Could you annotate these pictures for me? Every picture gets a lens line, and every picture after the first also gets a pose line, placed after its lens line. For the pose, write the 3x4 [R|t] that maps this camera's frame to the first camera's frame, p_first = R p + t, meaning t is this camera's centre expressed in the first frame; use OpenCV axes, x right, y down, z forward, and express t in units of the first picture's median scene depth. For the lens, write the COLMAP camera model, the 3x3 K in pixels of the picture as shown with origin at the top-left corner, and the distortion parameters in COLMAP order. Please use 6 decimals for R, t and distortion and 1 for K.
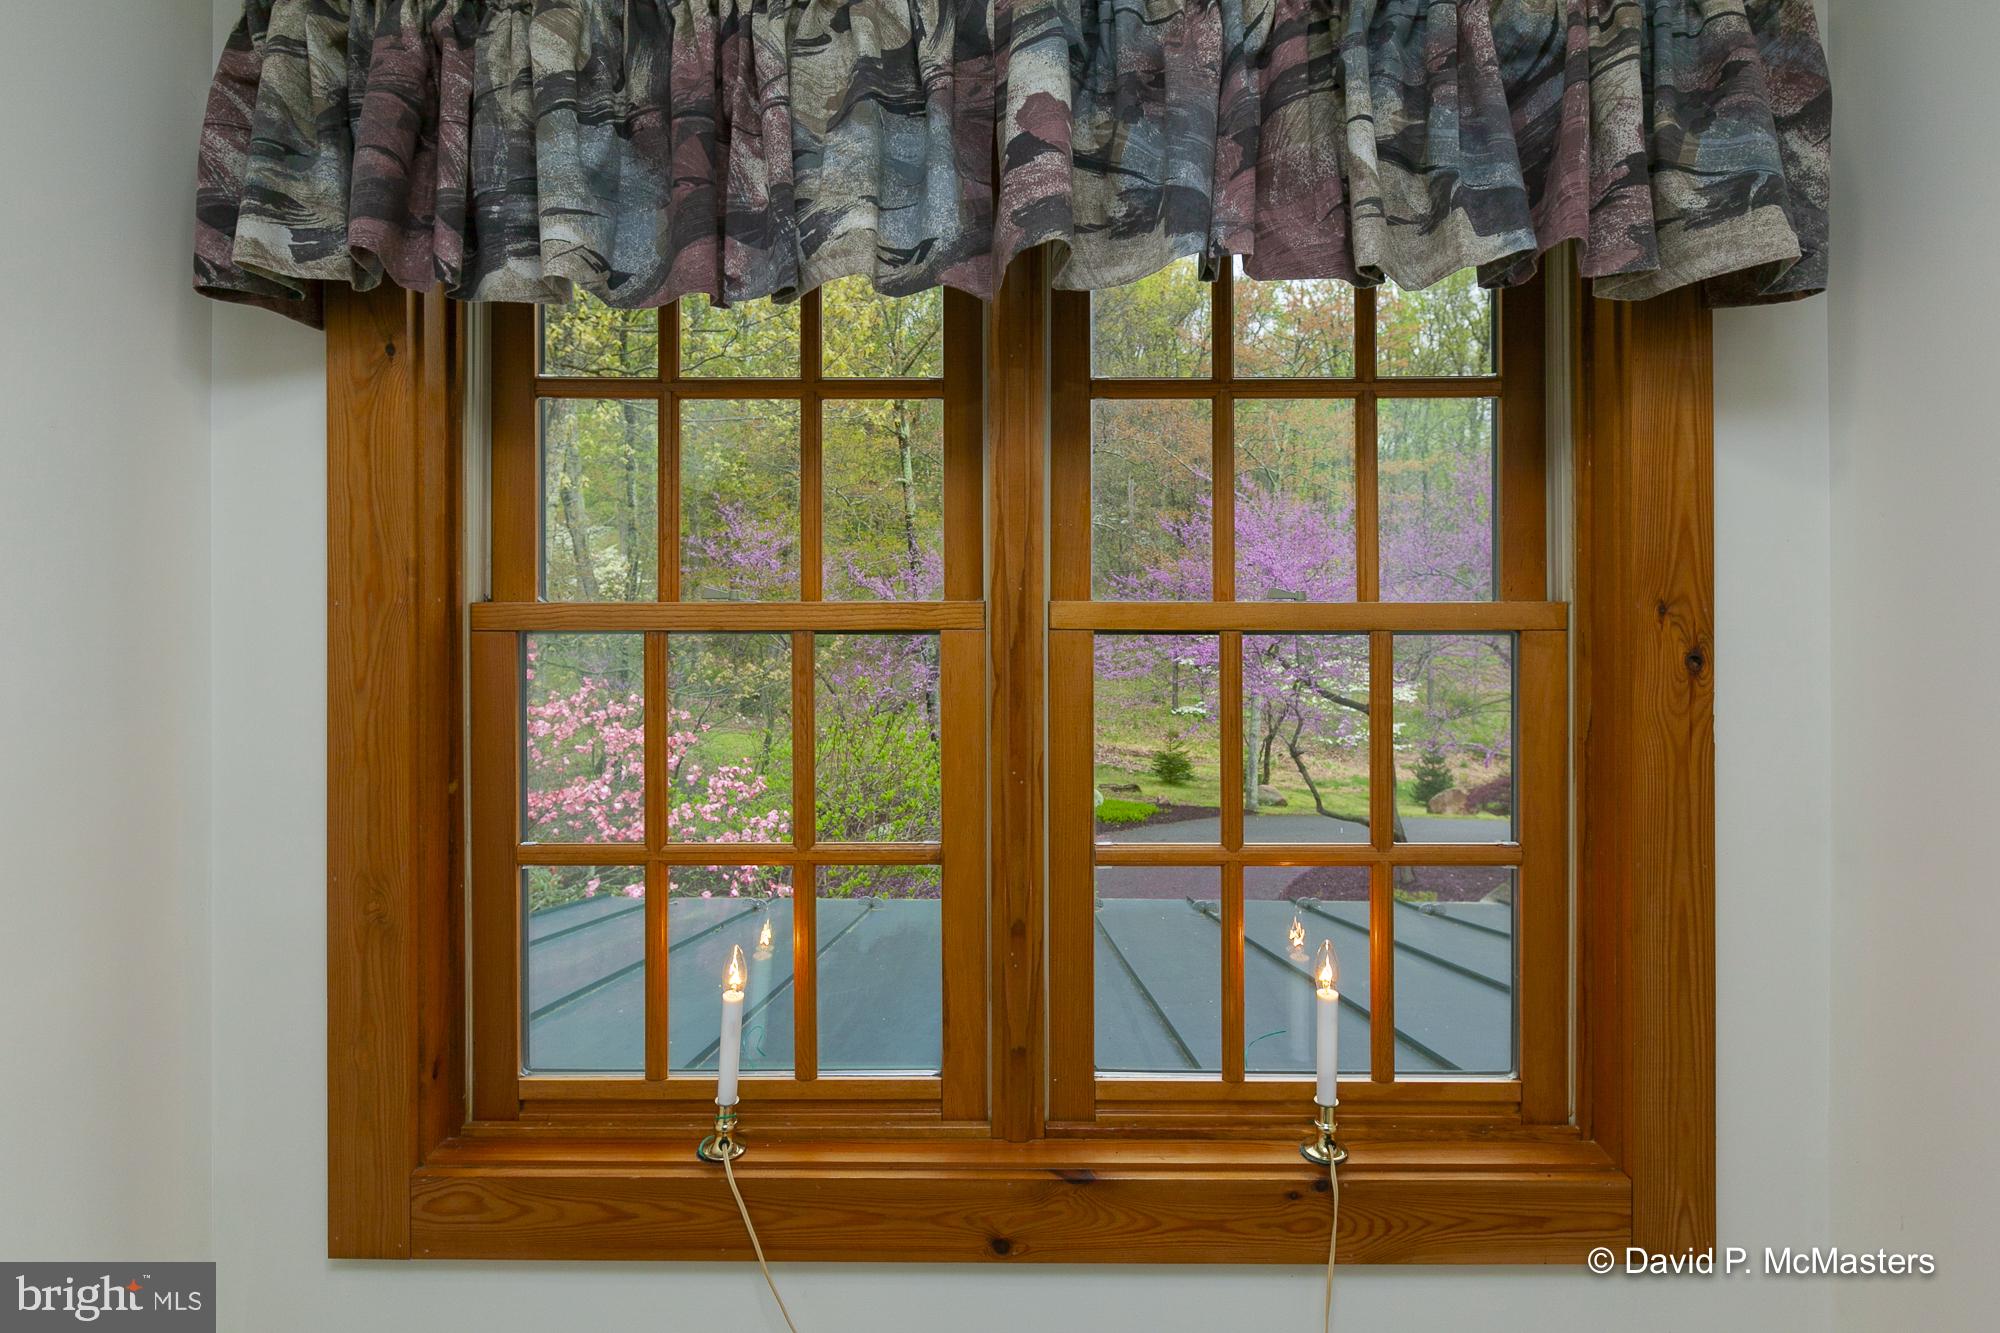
lens RADIAL K [[1109.2, 0, 1000.6], [0, 1109.2, 590.7], [0, 0, 1]] dist [0.000023, 0.000026]
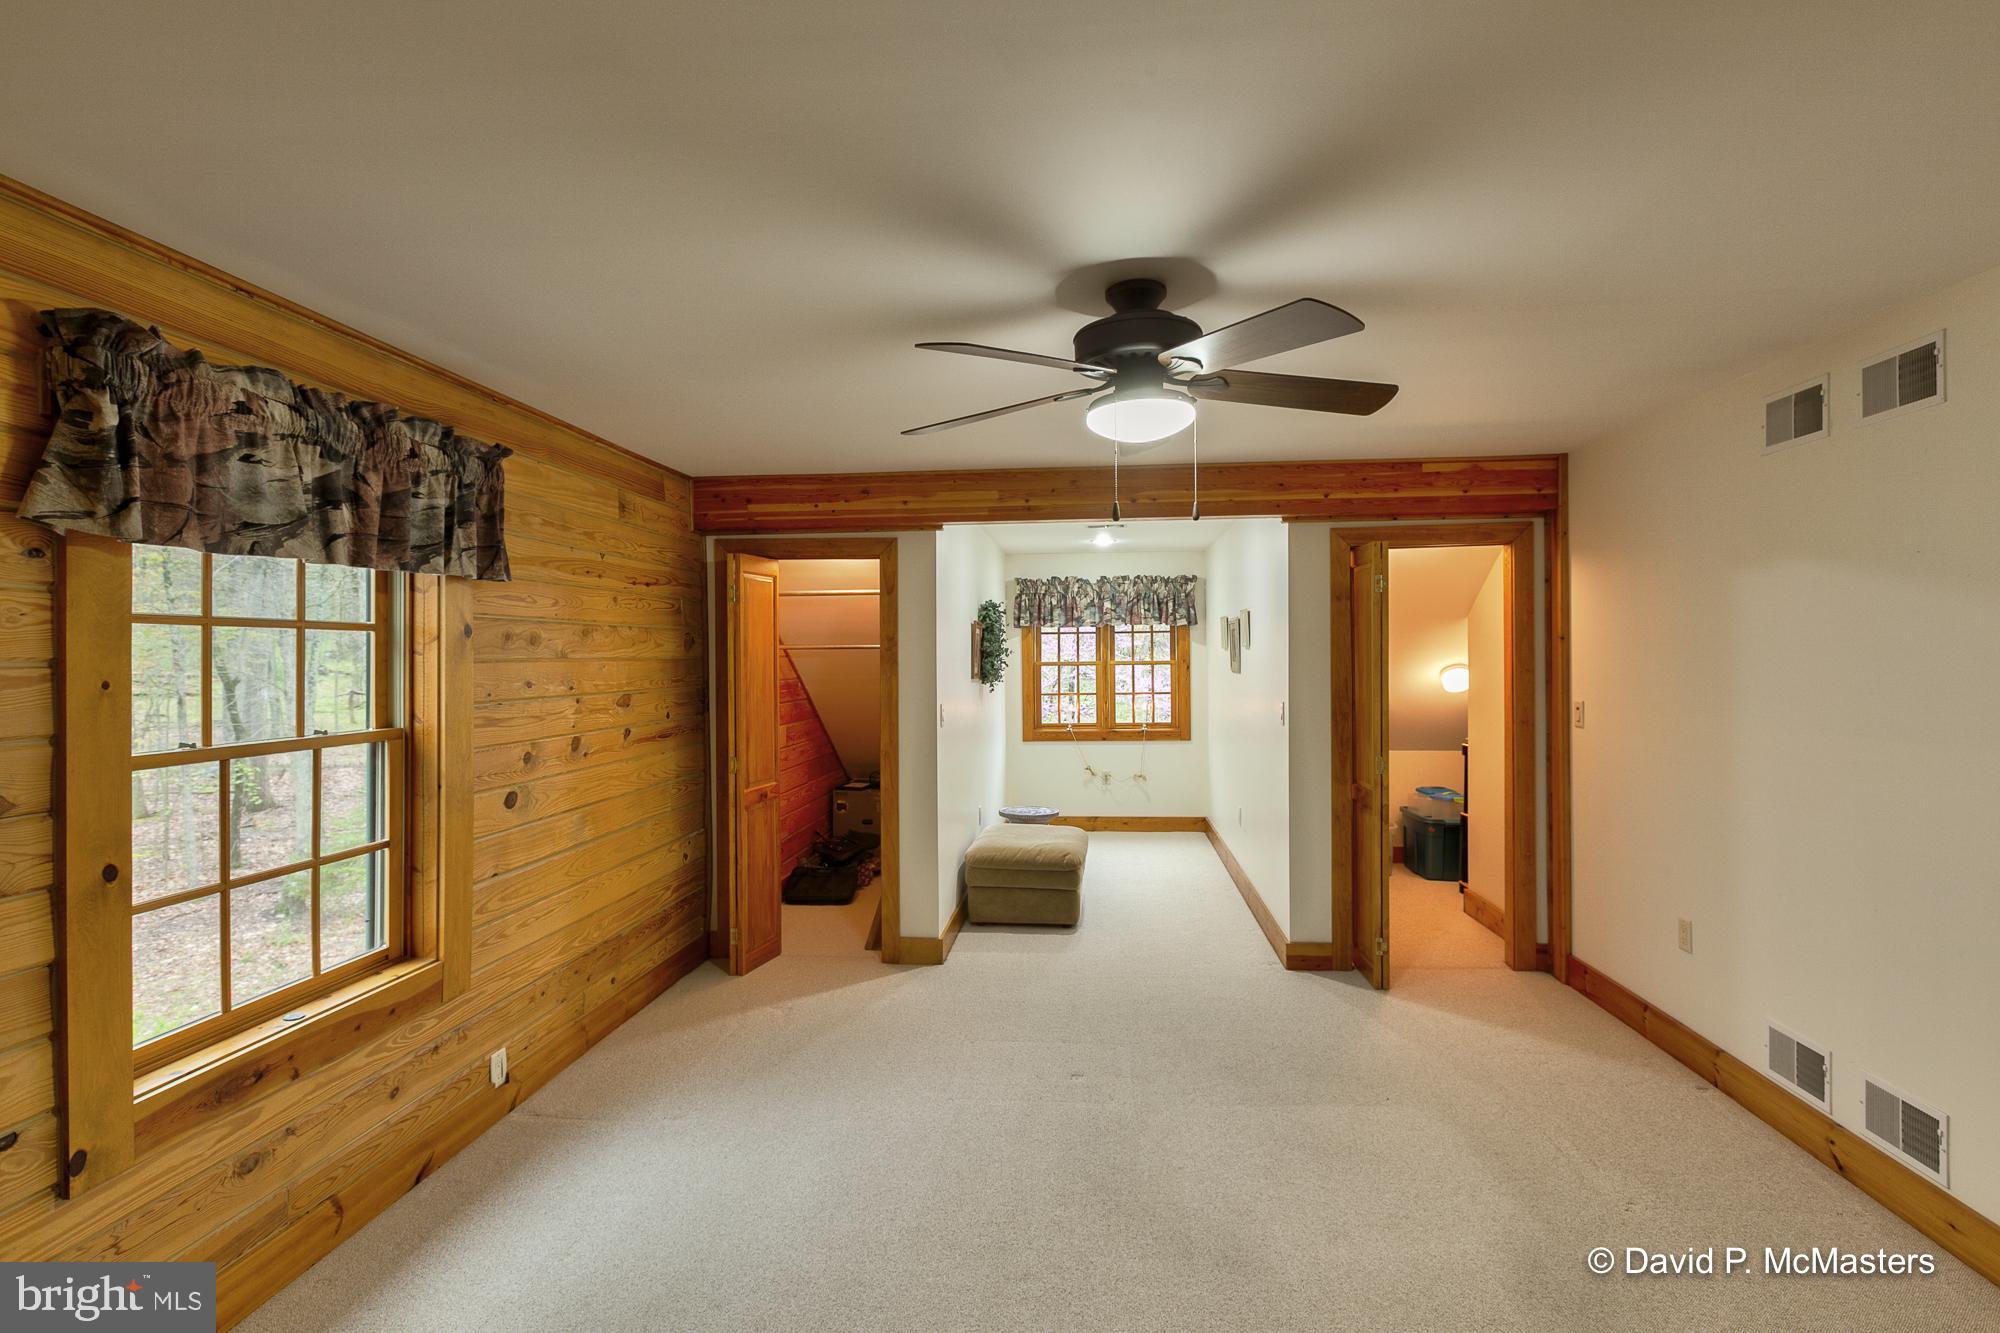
lens RADIAL K [[1002.6, 0, 1000.0], [0, 1002.6, 666.5], [0, 0, 1]] dist [-0.000480, 0.000458]
pose [[0.996350, -0.003886, -0.085274, -0.128844], [0.004214, 0.999984, 0.003666, 0.022714], [0.085258, -0.004012, 0.996351, -6.471152]]
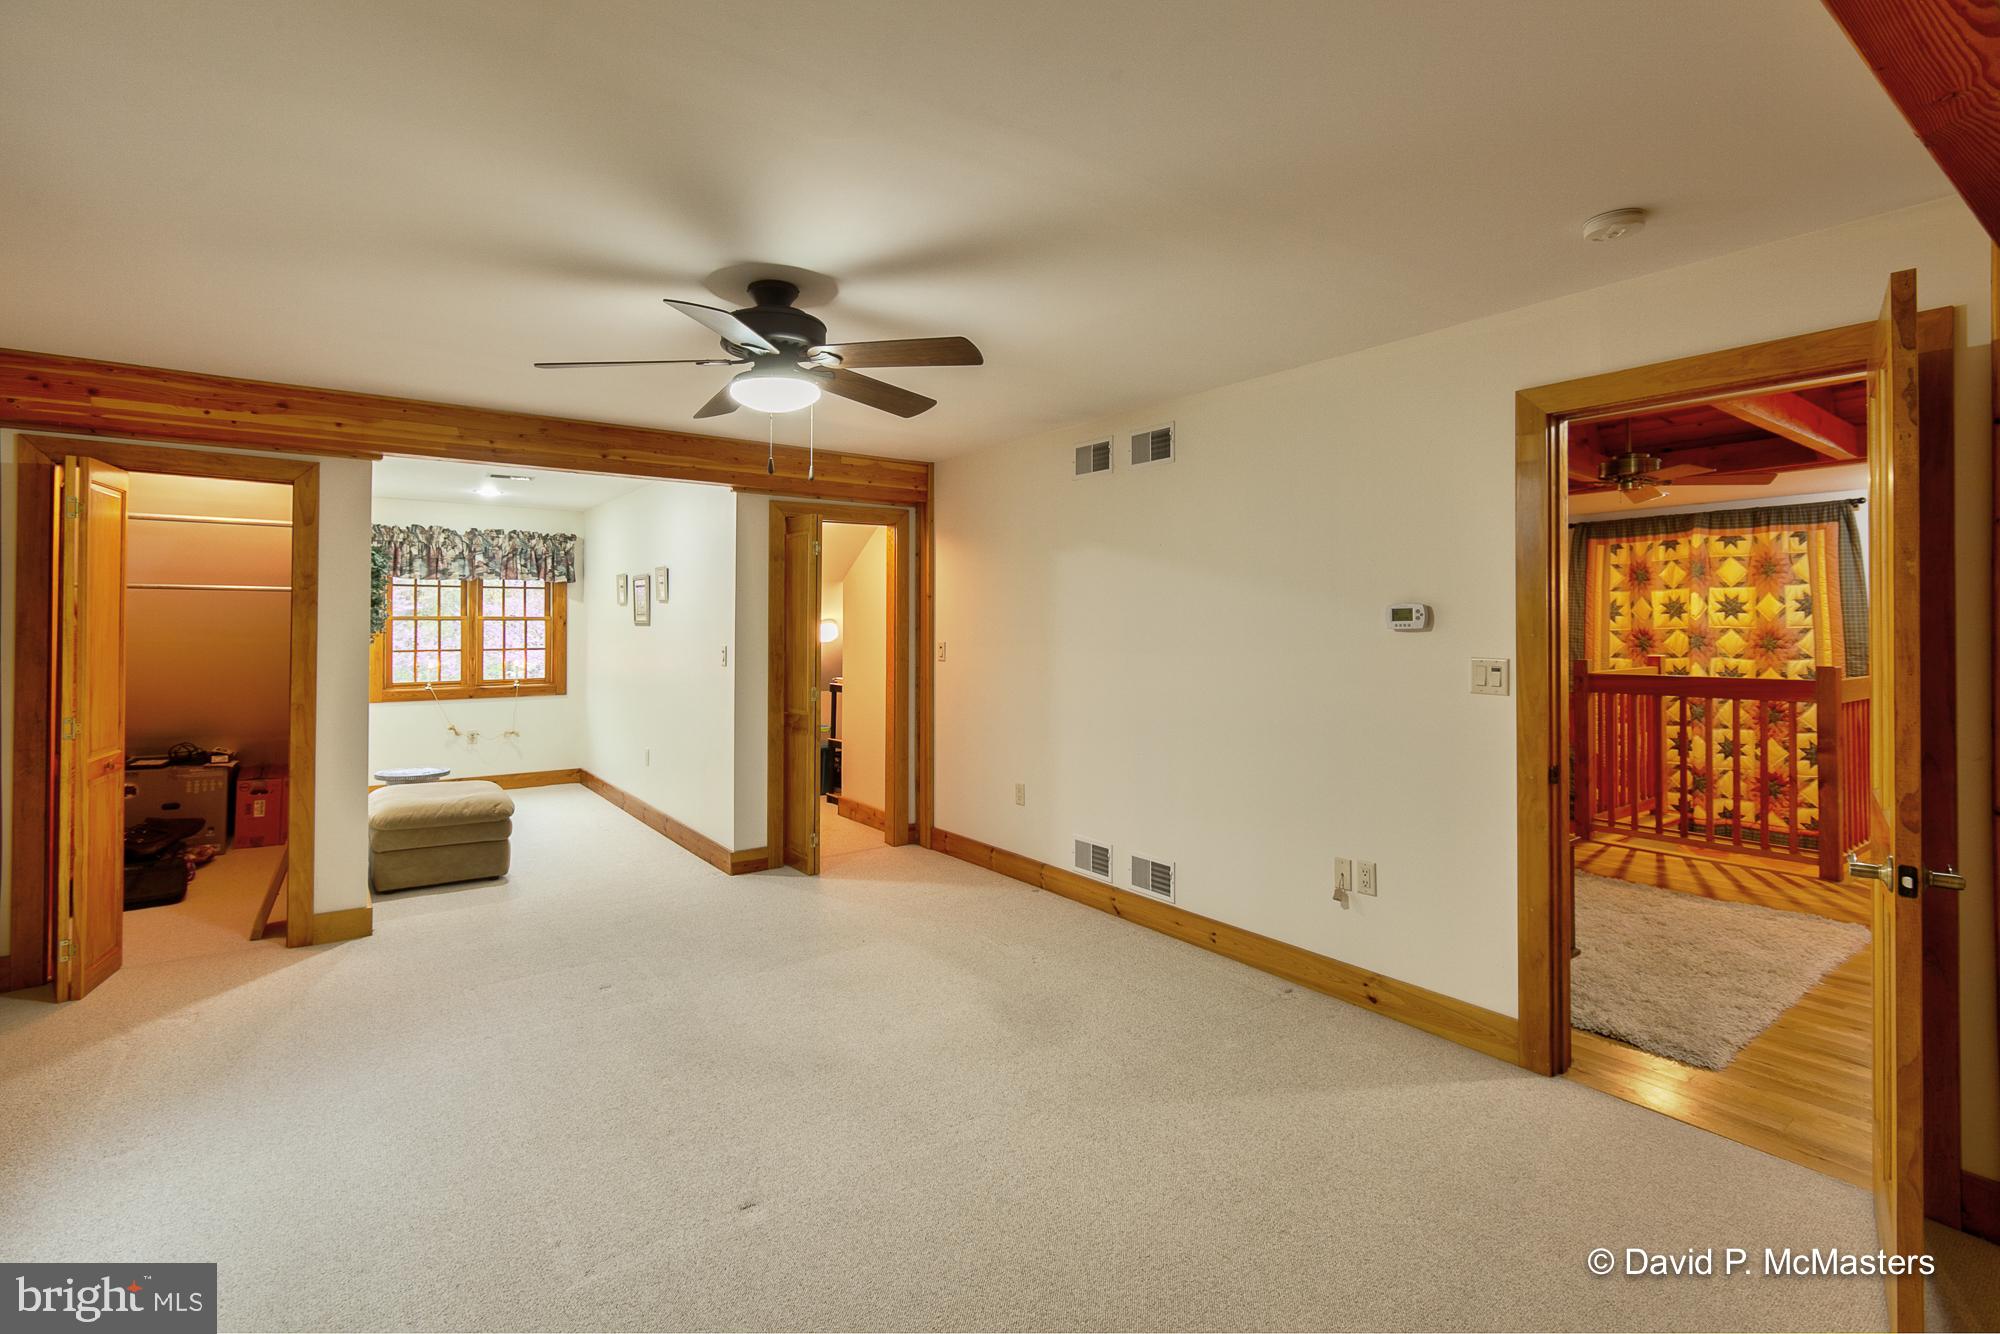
lens RADIAL K [[935.7, 0, 998.5], [0, 935.7, 623.6], [0, 0, 1]] dist [-0.000100, 0.000968]
pose [[0.800688, 0.006936, 0.599042, -0.989607], [-0.001075, 0.999948, -0.010141, 0.131212], [-0.599081, 0.007476, 0.800653, -6.625281]]
